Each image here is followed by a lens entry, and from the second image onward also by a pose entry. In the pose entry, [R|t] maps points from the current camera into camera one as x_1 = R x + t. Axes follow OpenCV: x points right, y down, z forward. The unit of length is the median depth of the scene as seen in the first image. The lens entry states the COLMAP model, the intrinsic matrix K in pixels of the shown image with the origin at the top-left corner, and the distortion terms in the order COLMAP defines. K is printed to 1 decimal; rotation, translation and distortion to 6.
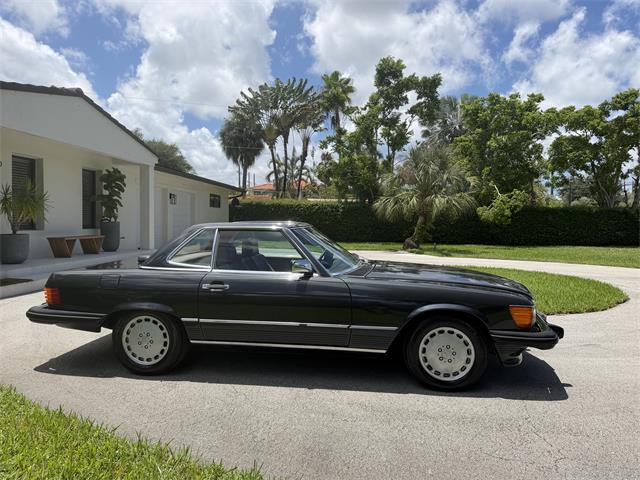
lens RADIAL K [[447.3, 0, 318.1], [0, 447.3, 244.5], [0, 0, 1]] dist [0.037153, -0.056636]
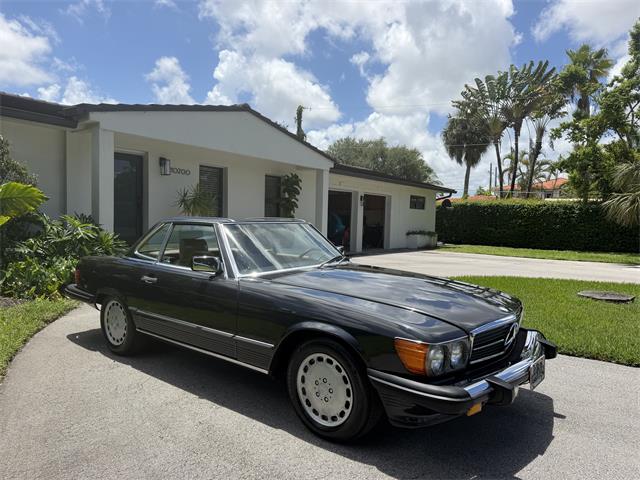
lens RADIAL K [[447.3, 0, 319.8], [0, 447.3, 254.3], [0, 0, 1]] dist [0.037153, -0.056636]
pose [[0.850974, 0.047584, -0.523048, 0.263305], [-0.040453, 0.998867, 0.025056, -0.000638], [0.523648, -0.000164, 0.851935, 0.140917]]
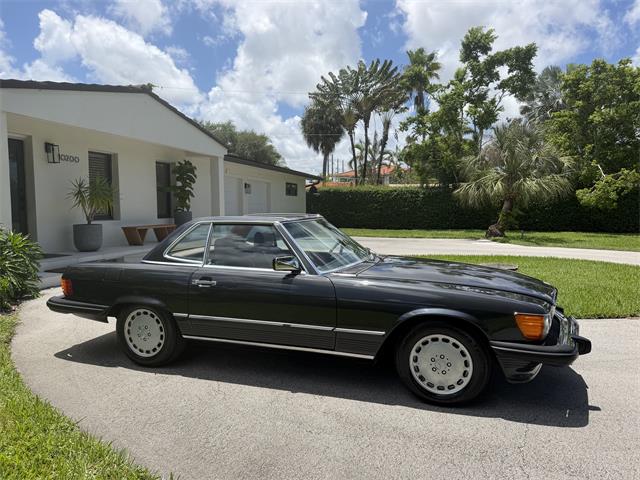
lens RADIAL K [[447.3, 0, 320.9], [0, 447.3, 252.3], [0, 0, 1]] dist [0.037153, -0.056636]
pose [[0.980401, 0.008609, -0.196826, 0.090209], [0.000874, 0.998845, 0.048044, -0.007901], [0.197013, -0.047275, 0.979261, 0.038653]]
